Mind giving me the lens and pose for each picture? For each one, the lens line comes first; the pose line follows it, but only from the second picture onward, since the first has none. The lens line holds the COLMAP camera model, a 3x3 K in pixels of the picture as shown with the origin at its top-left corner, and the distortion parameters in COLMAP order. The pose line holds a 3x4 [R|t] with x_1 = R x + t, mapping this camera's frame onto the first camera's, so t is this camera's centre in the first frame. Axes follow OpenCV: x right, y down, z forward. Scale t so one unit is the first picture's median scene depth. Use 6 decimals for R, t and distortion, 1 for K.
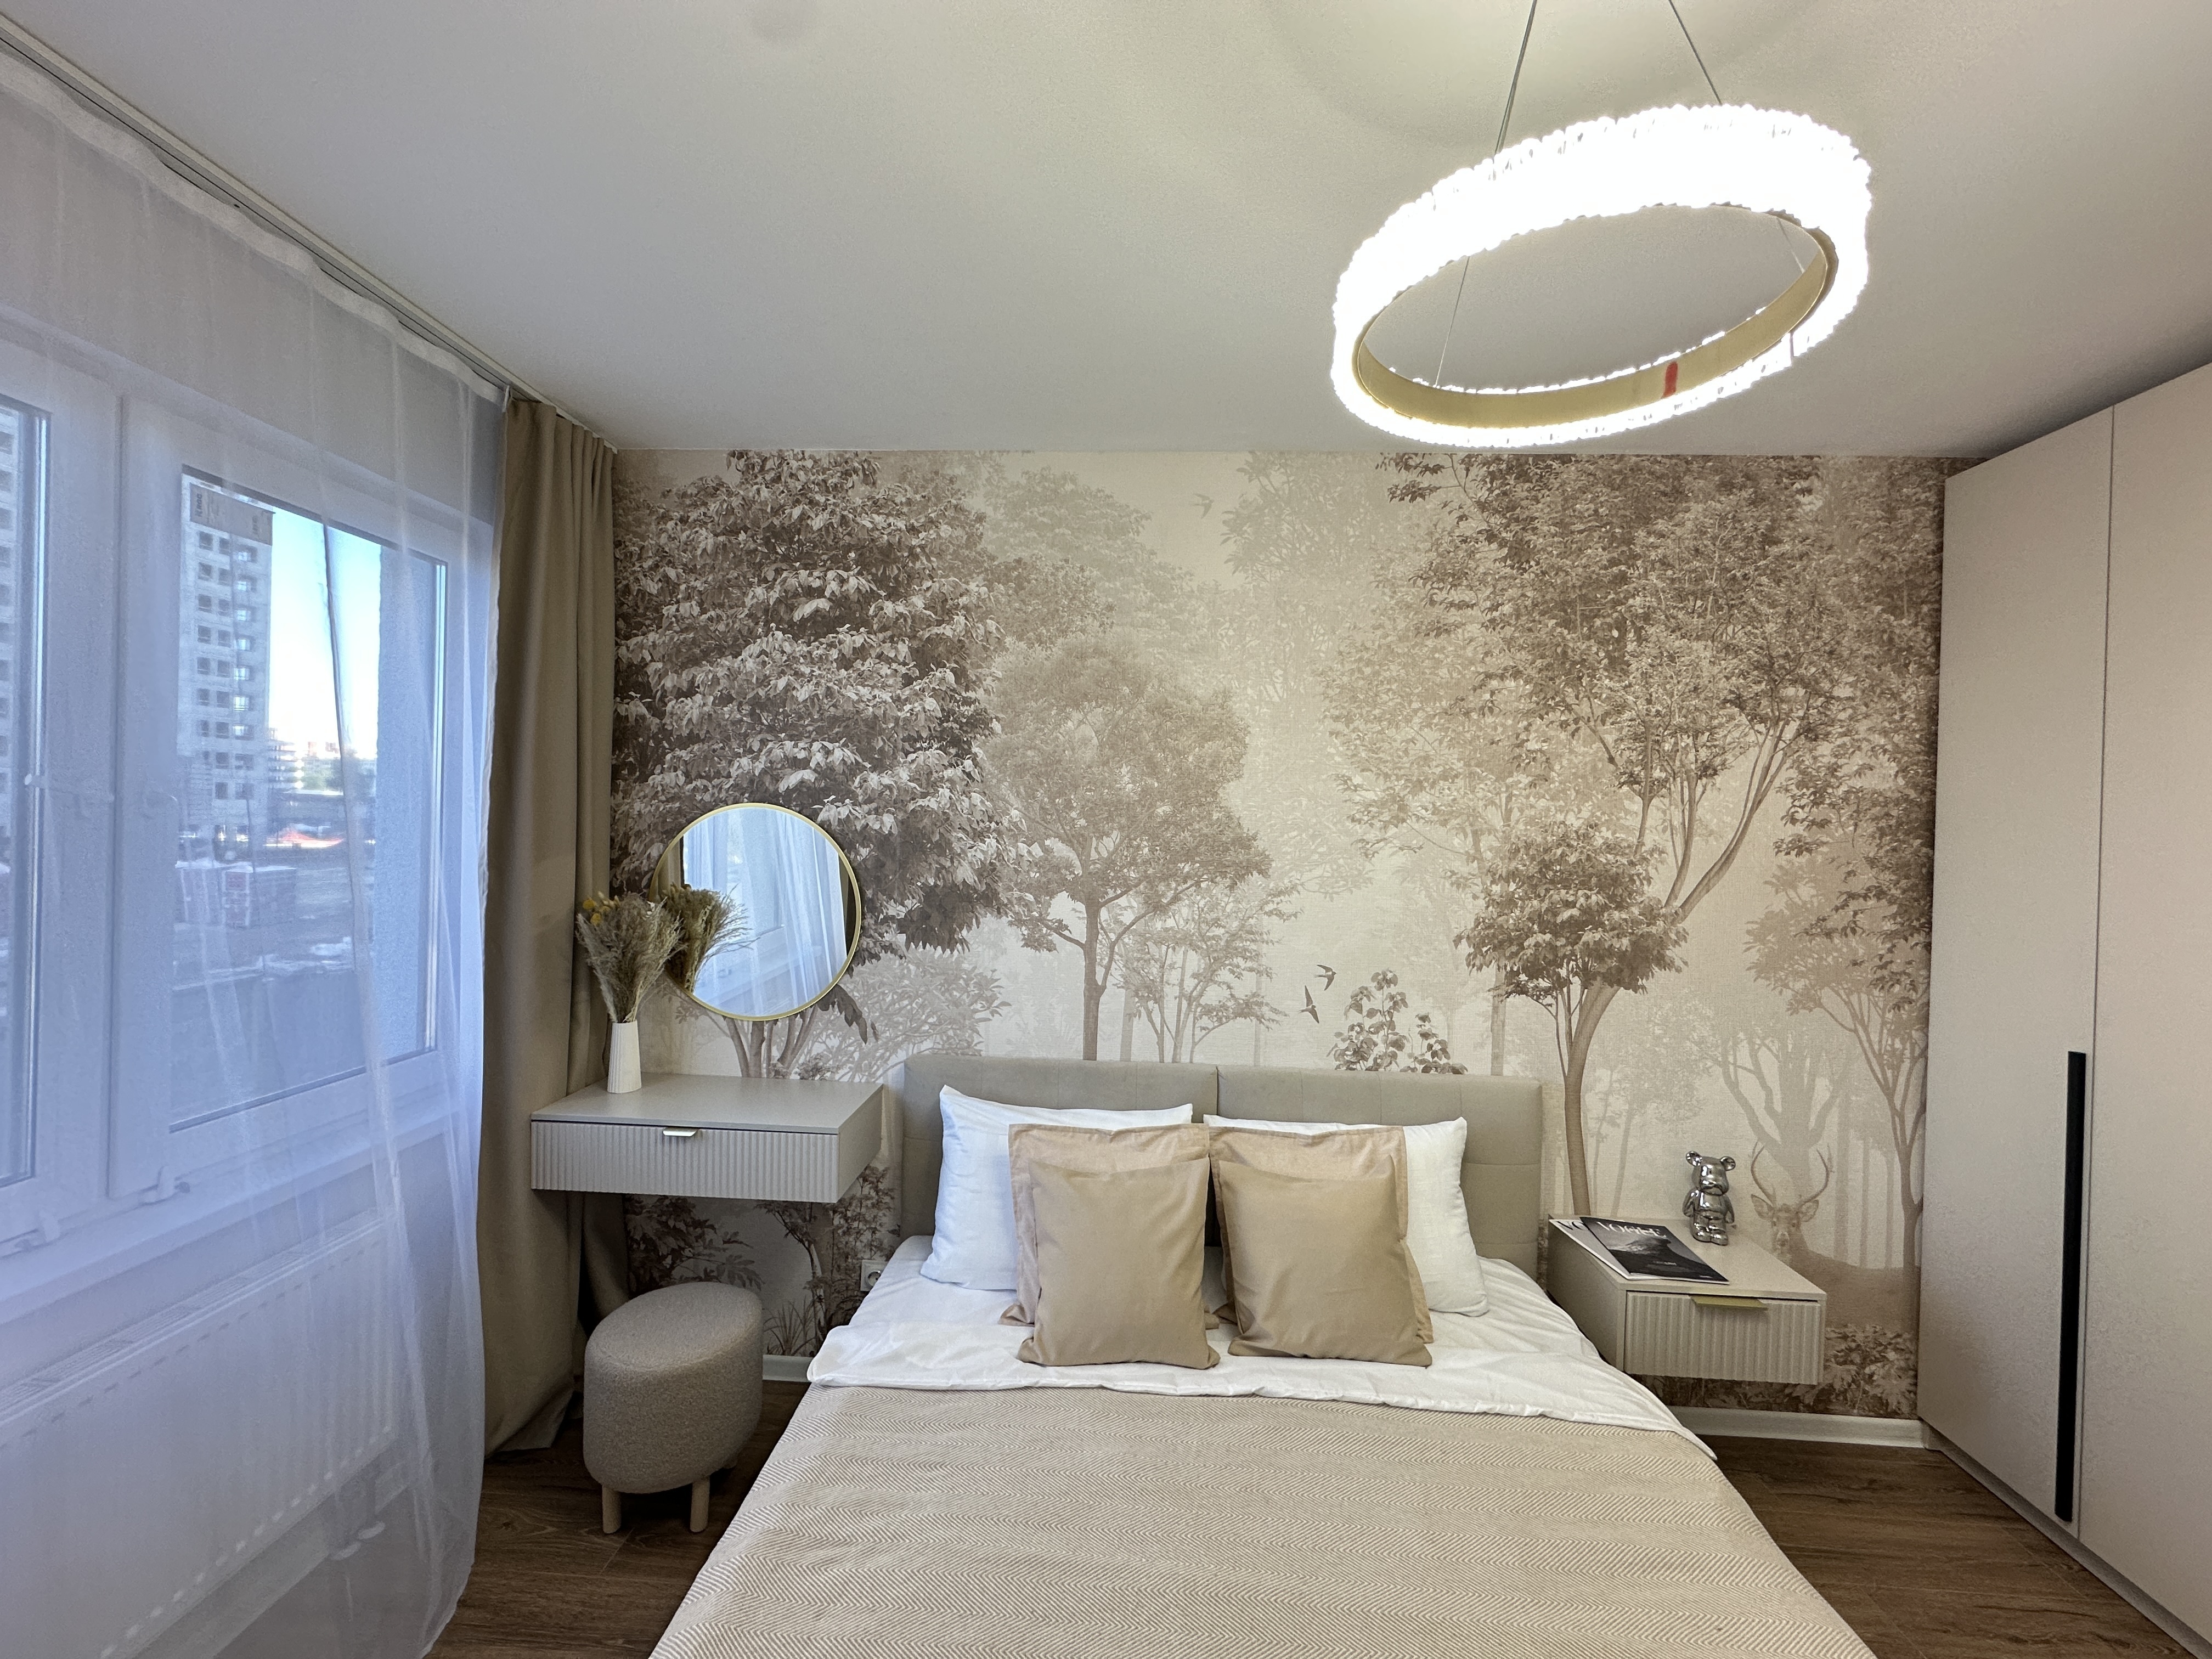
lens RADIAL K [[885.2, 0, 1107.6], [0, 885.2, 827.1], [0, 0, 1]] dist [-0.004367, 0.000829]
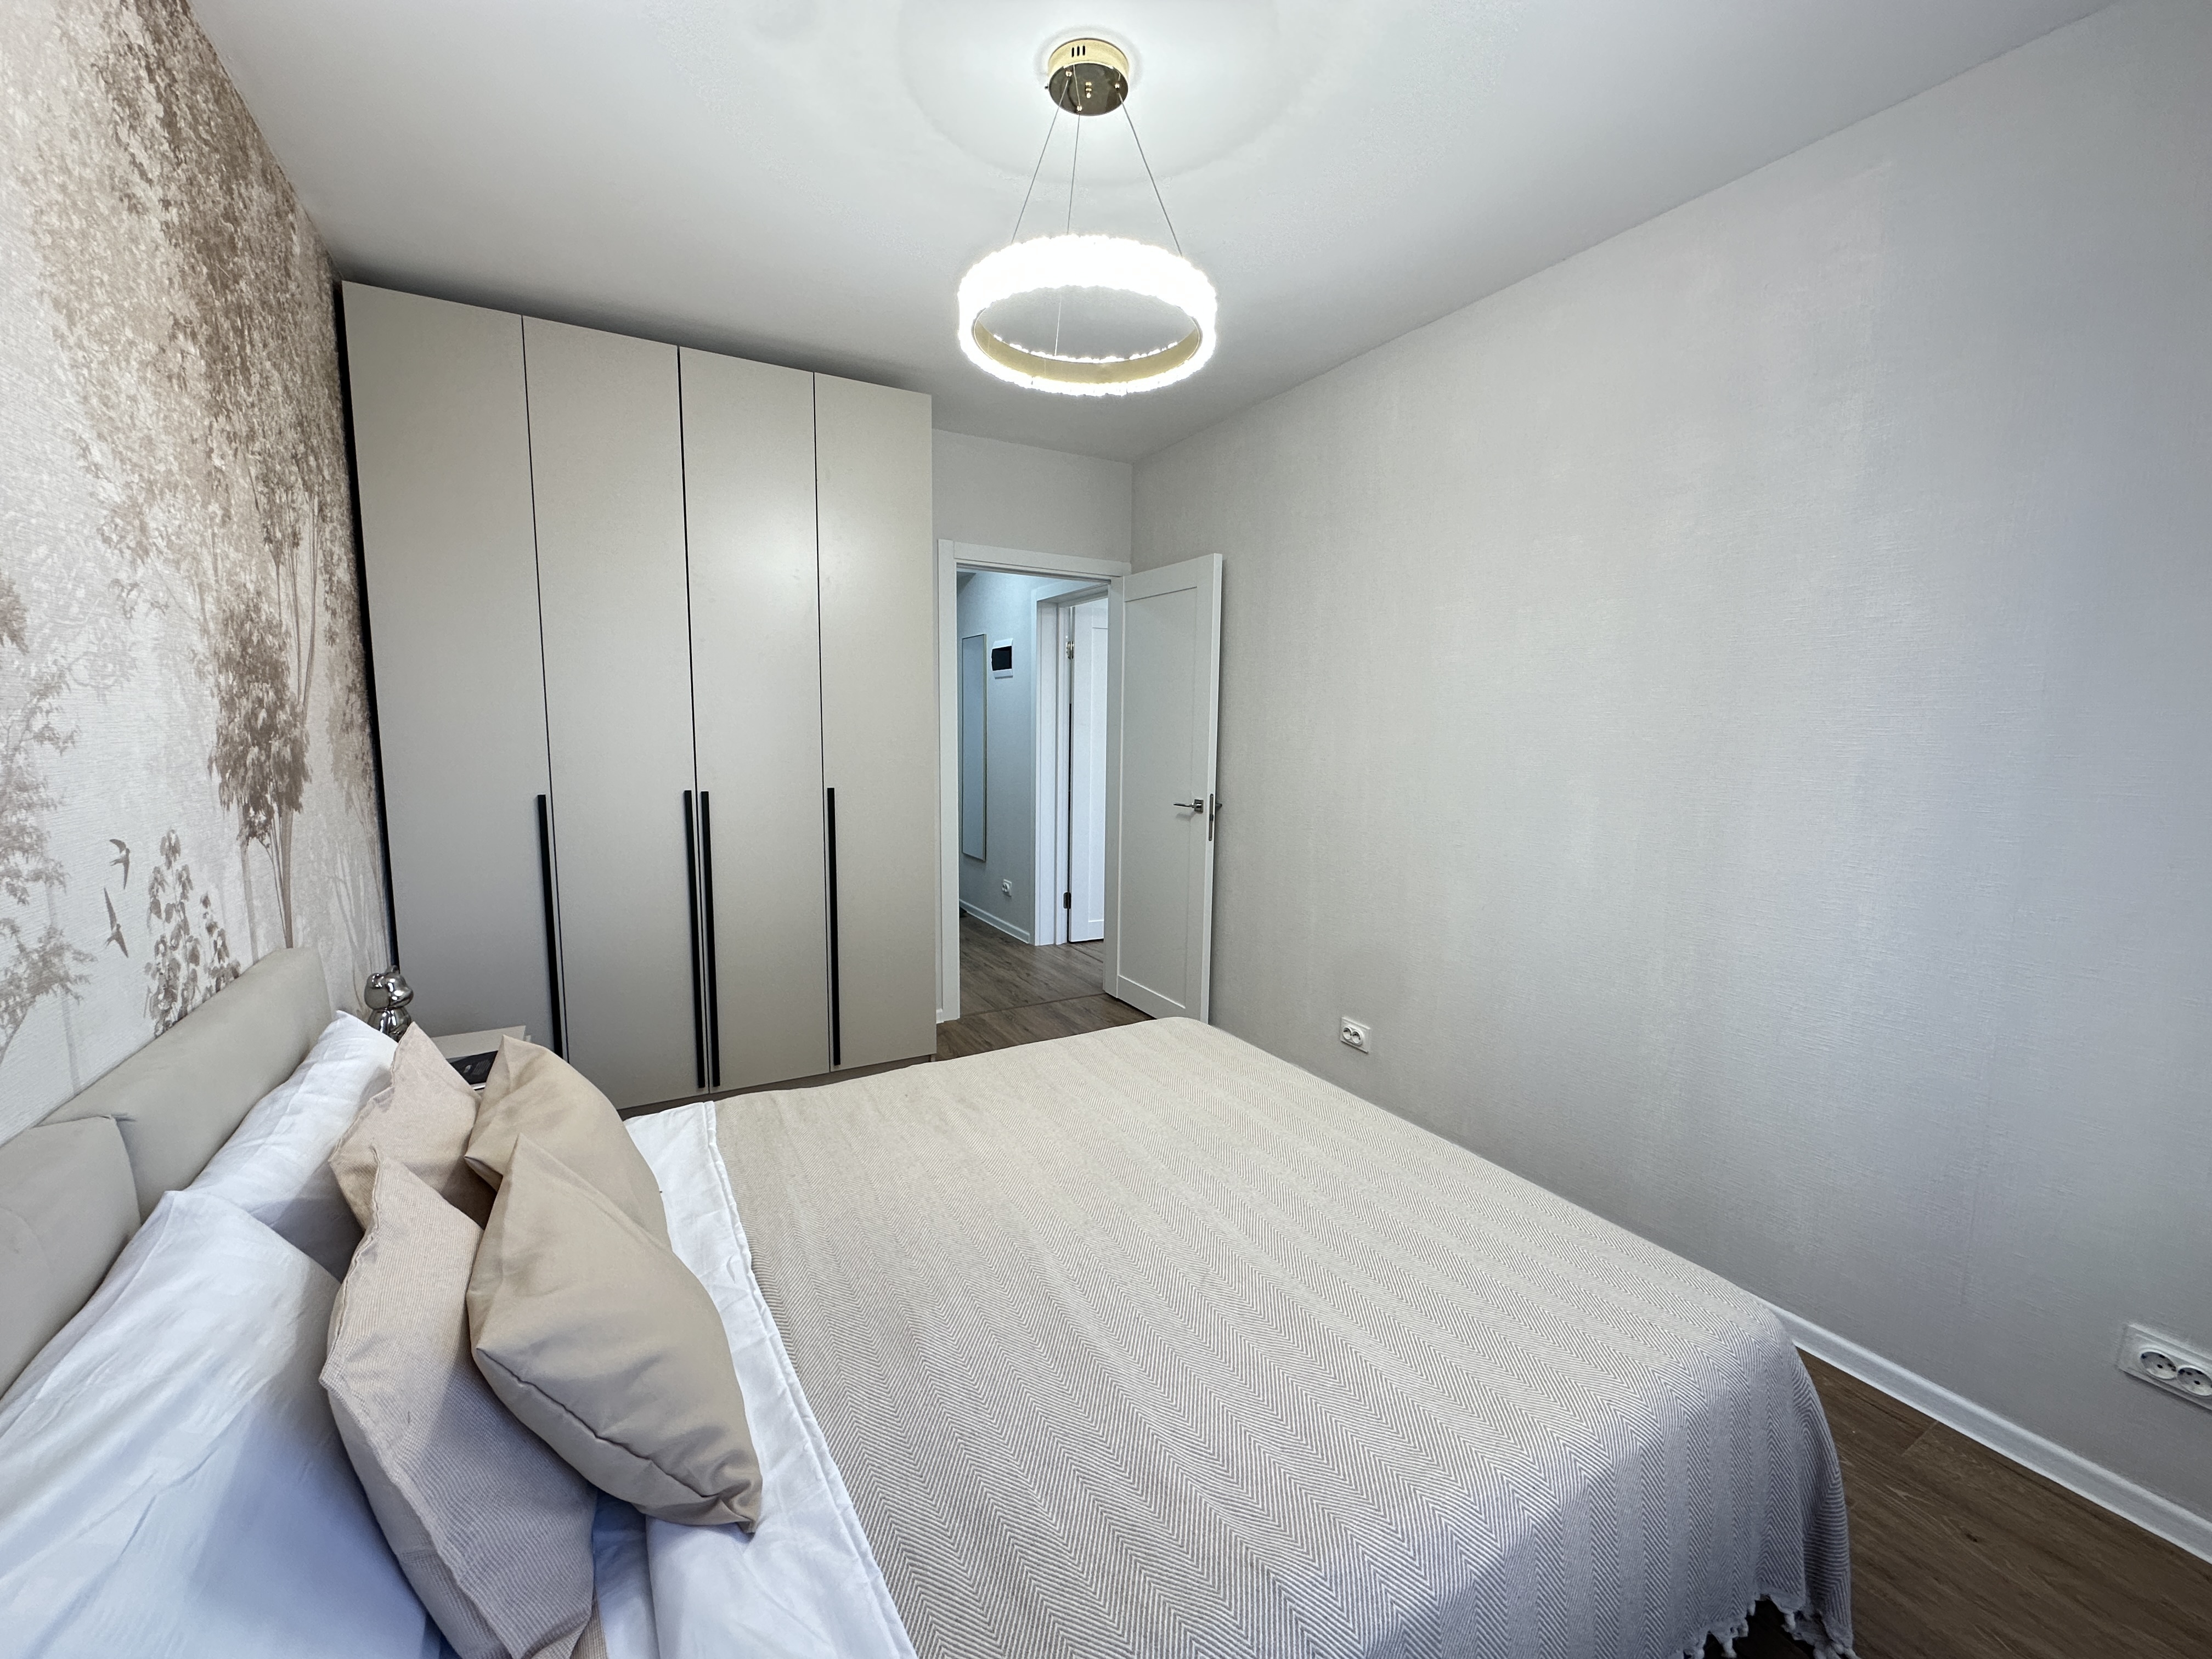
lens RADIAL K [[885.2, 0, 1102.0], [0, 885.2, 832.9], [0, 0, 1]] dist [-0.004367, 0.000829]
pose [[-0.539239, -0.137057, 0.830925, -0.455679], [-0.021097, 0.988557, 0.149367, 0.069957], [-0.841889, 0.063014, -0.535959, 0.809863]]
